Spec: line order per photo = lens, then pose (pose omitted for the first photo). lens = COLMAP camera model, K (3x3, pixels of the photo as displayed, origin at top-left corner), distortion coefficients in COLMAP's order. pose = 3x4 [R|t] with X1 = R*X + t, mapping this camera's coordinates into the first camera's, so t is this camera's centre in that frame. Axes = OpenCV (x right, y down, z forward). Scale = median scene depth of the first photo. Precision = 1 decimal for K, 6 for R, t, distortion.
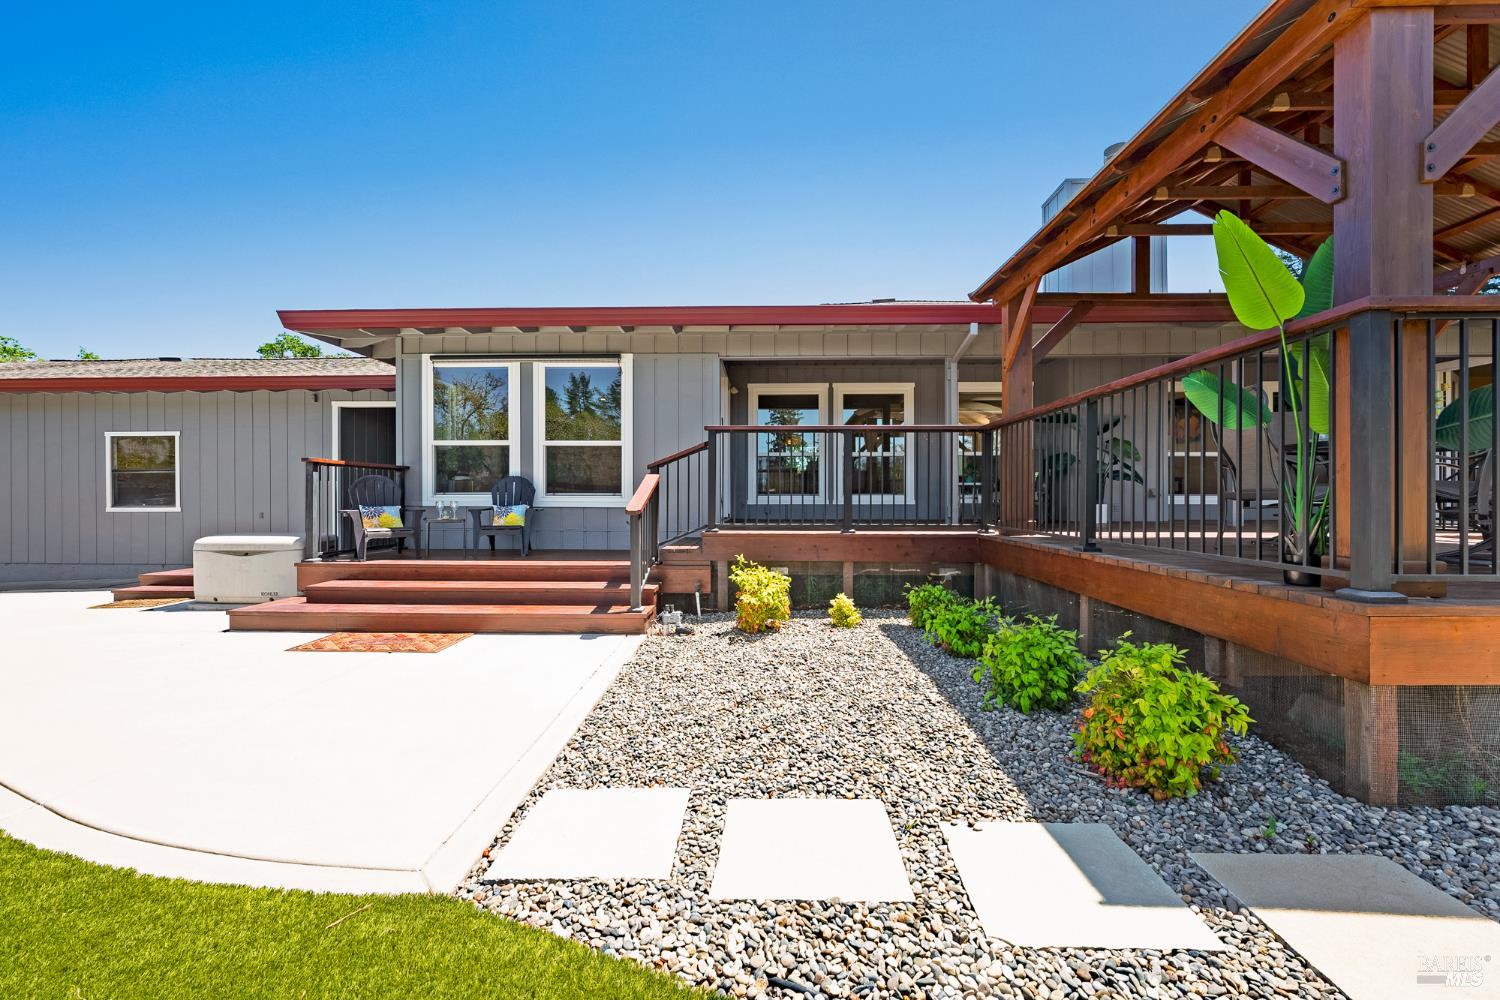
lens RADIAL K [[596.2, 0, 752.7], [0, 596.2, 498.2], [0, 0, 1]] dist [-0.007364, 0.001018]
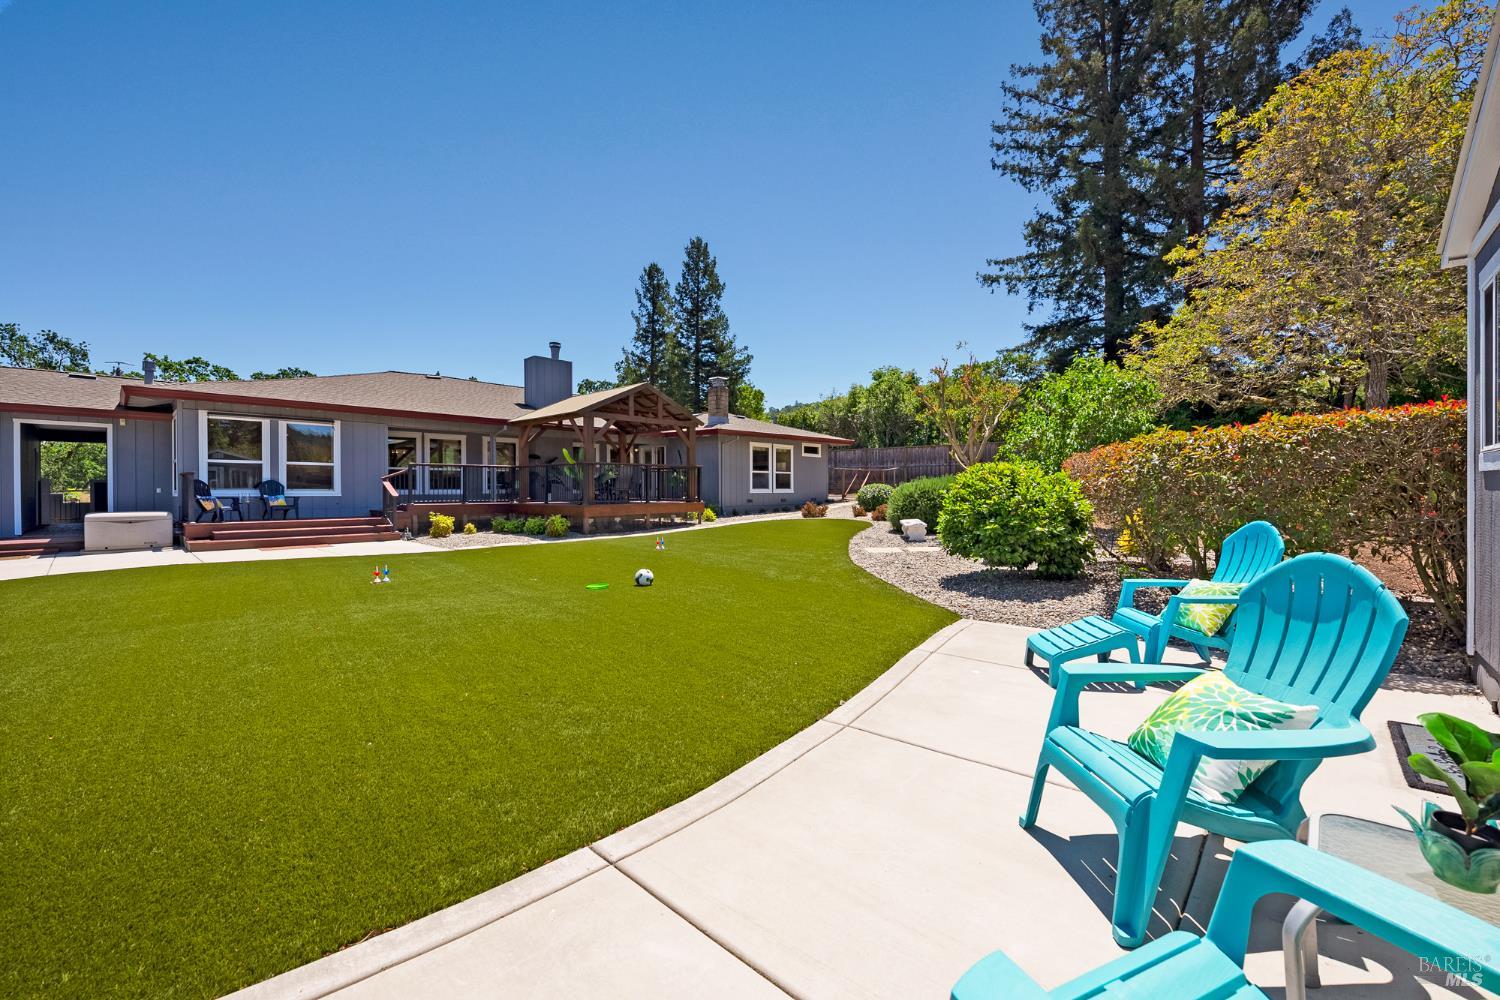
lens RADIAL K [[596.2, 0, 748.4], [0, 596.2, 492.5], [0, 0, 1]] dist [-0.007364, 0.001018]
pose [[0.654817, -0.005834, 0.755765, -0.822246], [0.005179, 0.999981, 0.003232, 0.004182], [-0.755770, 0.001798, 0.654835, -1.383826]]
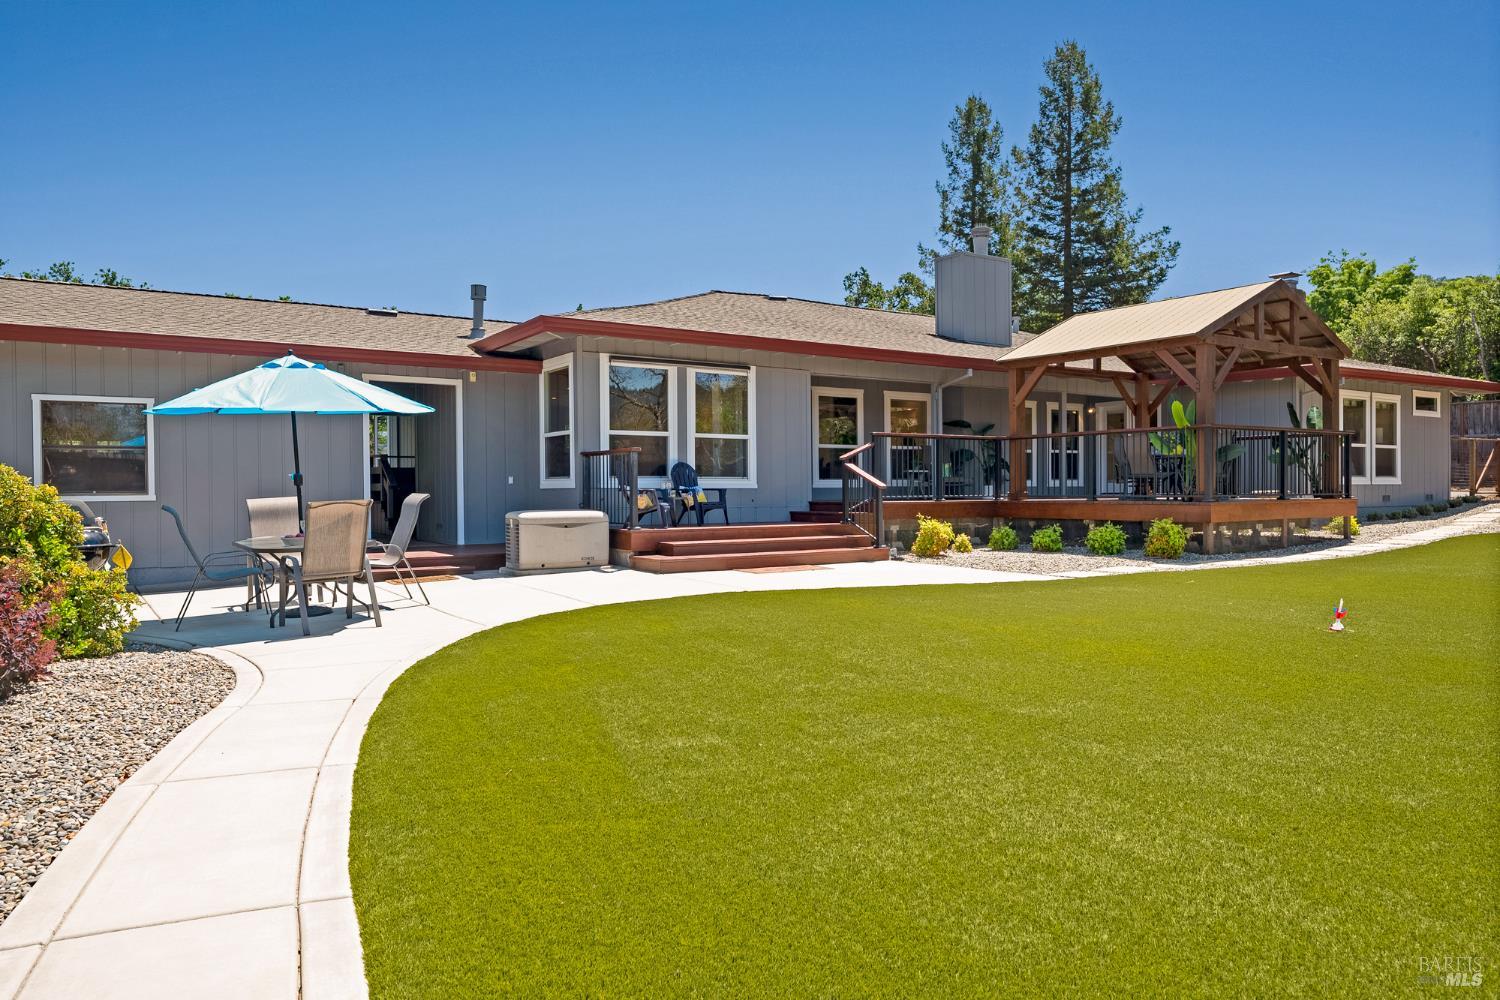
lens RADIAL K [[979.5, 0, 742.8], [0, 979.5, 512.0], [0, 0, 1]] dist [0.002401, 0.002426]
pose [[0.816099, -0.019175, 0.577594, -1.418294], [0.007689, 0.999721, 0.022324, 0.019455], [-0.577861, -0.013777, 0.816019, -0.675011]]
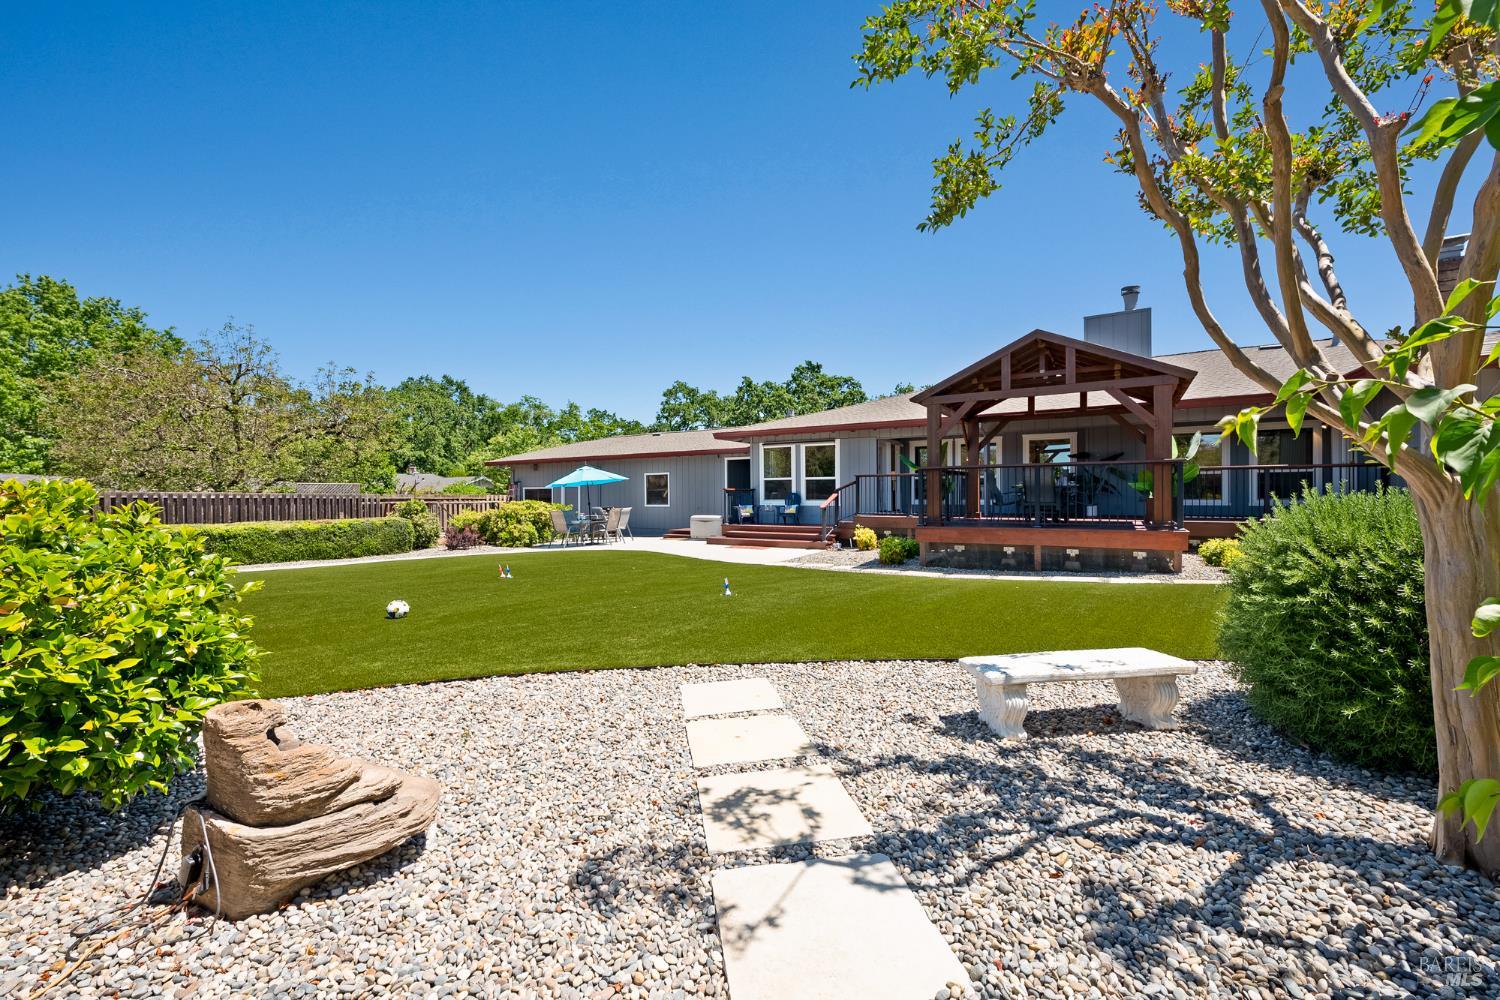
lens RADIAL K [[596.2, 0, 746.9], [0, 596.2, 490.7], [0, 0, 1]] dist [-0.007364, 0.001018]
pose [[0.859534, -0.008882, -0.511002, 0.658162], [0.006100, 0.999956, -0.007121, -0.028689], [0.511043, 0.003004, 0.859550, -1.146320]]
